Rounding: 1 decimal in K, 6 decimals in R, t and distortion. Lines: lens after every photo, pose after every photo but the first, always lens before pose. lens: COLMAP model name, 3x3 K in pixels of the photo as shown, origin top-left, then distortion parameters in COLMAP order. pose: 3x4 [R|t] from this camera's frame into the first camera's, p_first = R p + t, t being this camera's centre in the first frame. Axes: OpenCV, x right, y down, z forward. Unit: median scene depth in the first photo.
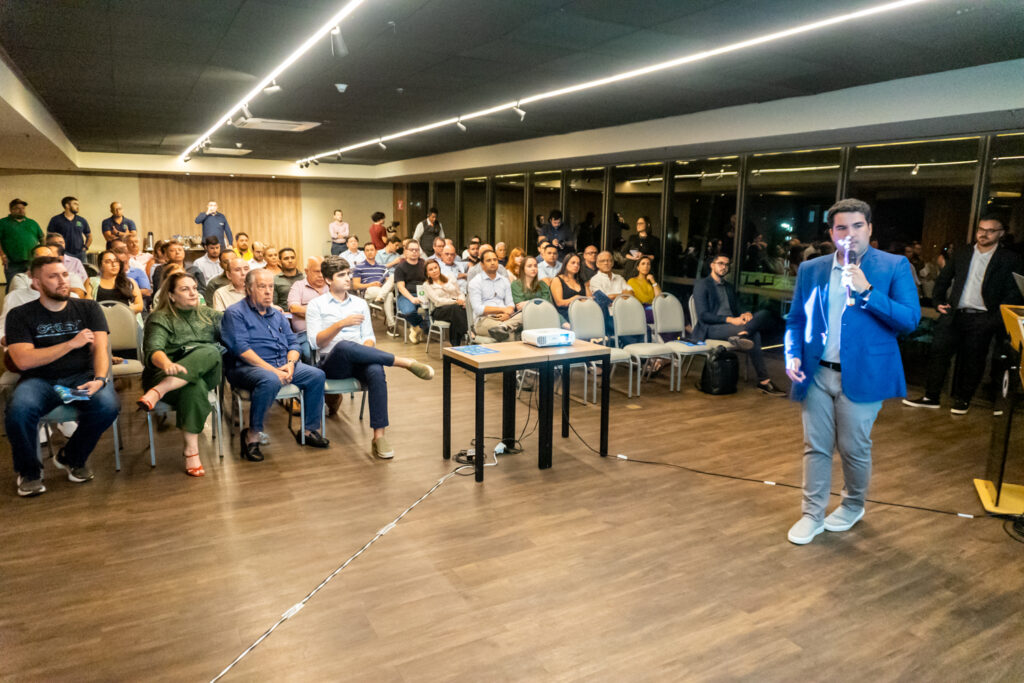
lens RADIAL K [[681.3, 0, 512.0], [0, 681.3, 341.5], [0, 0, 1]] dist [-0.007018, -0.016276]
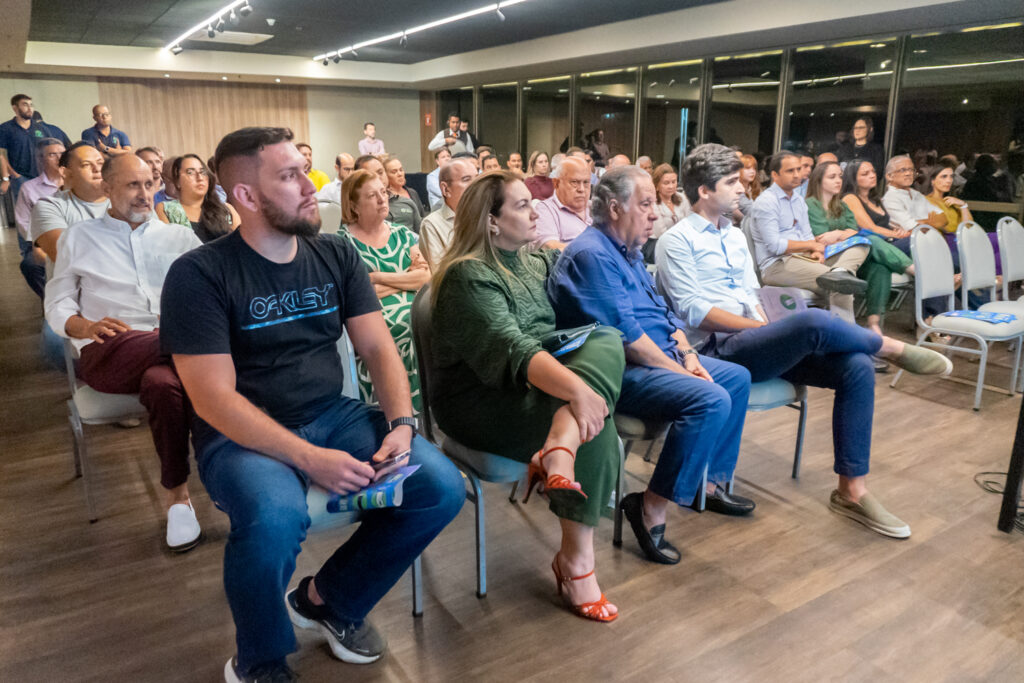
lens RADIAL K [[736.1, 0, 512.0], [0, 736.1, 341.5], [0, 0, 1]] dist [-0.005304, -0.011549]
pose [[0.997635, -0.030541, 0.061575, -0.214631], [0.025745, 0.996682, 0.077220, -0.010782], [-0.063729, -0.075452, 0.995111, 0.205760]]
